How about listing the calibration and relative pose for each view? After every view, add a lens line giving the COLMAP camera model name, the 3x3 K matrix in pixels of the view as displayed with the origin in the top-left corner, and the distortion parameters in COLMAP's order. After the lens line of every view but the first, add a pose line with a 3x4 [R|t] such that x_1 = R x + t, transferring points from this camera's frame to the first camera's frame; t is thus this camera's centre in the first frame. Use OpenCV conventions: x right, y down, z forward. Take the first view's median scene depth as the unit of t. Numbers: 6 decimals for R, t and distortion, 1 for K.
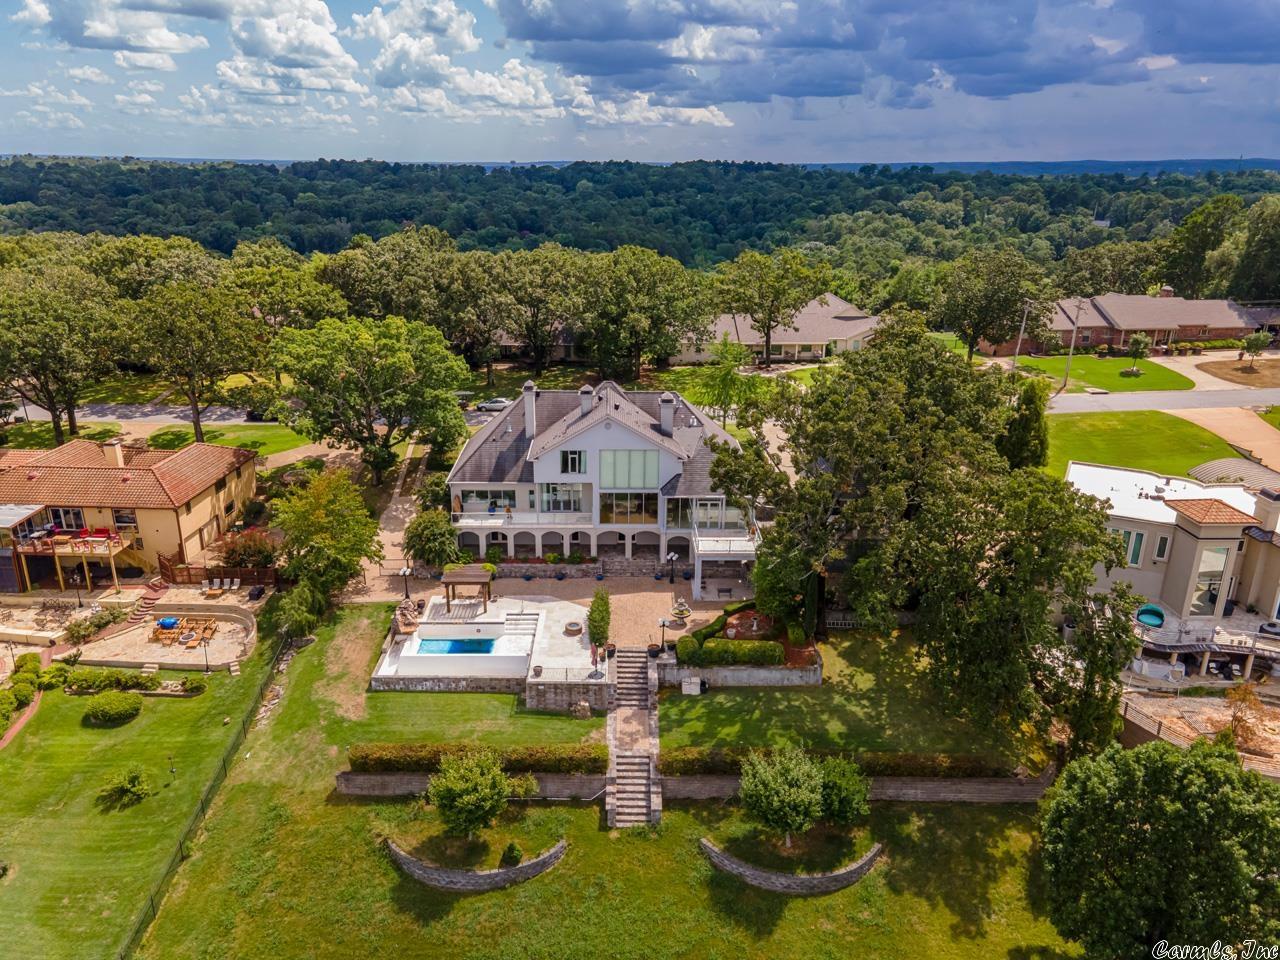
lens RADIAL K [[932.7, 0, 628.2], [0, 932.7, 480.9], [0, 0, 1]] dist [0.042305, 0.008745]
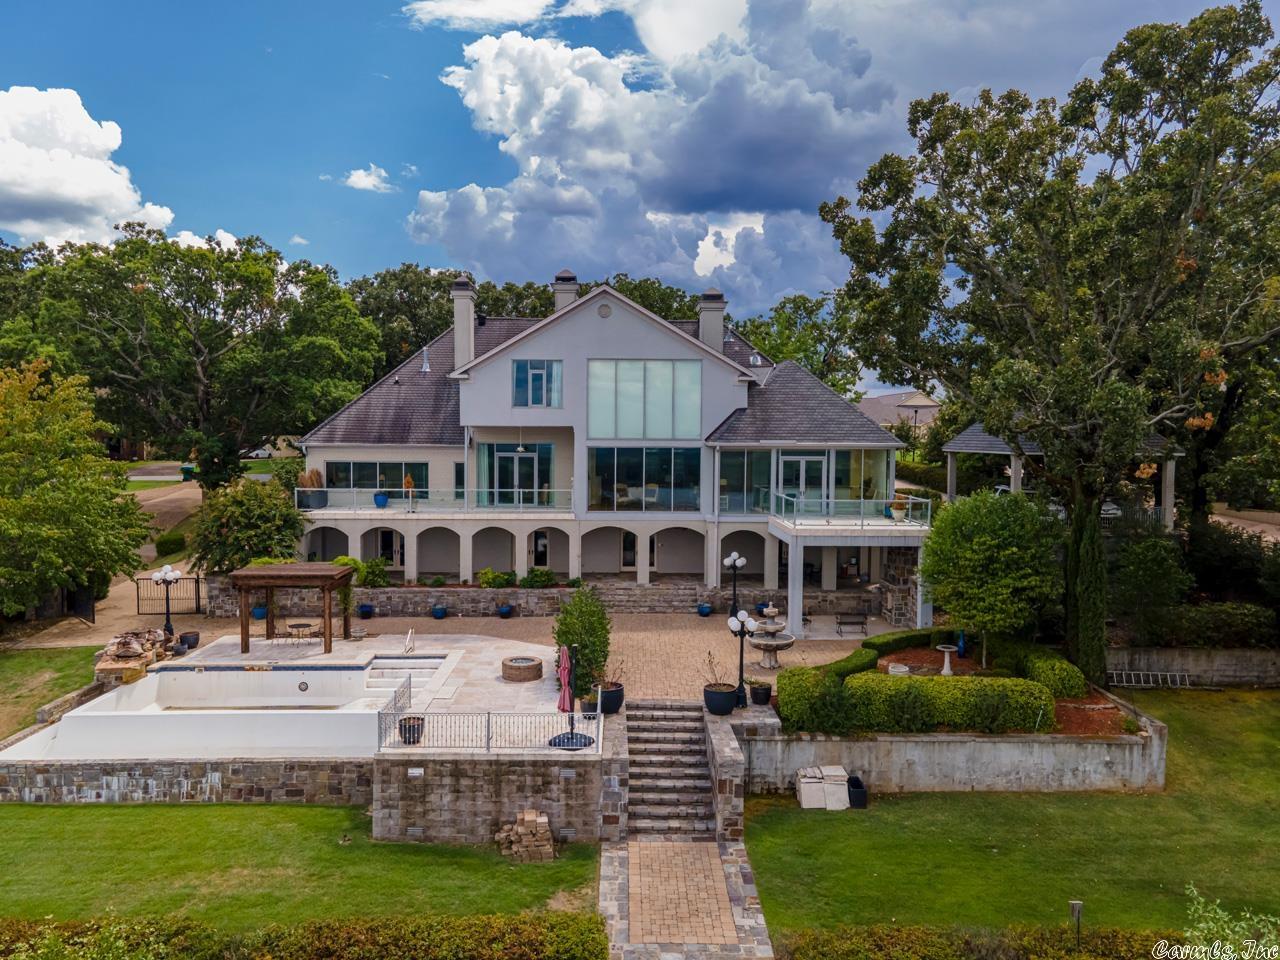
lens RADIAL K [[932.7, 0, 628.2], [0, 932.7, 480.9], [0, 0, 1]] dist [0.042305, 0.008745]
pose [[0.999965, 0.000023, 0.008353, -0.014585], [0.002345, 0.959027, -0.283304, 0.207101], [-0.008017, 0.283314, 0.958994, 0.599525]]
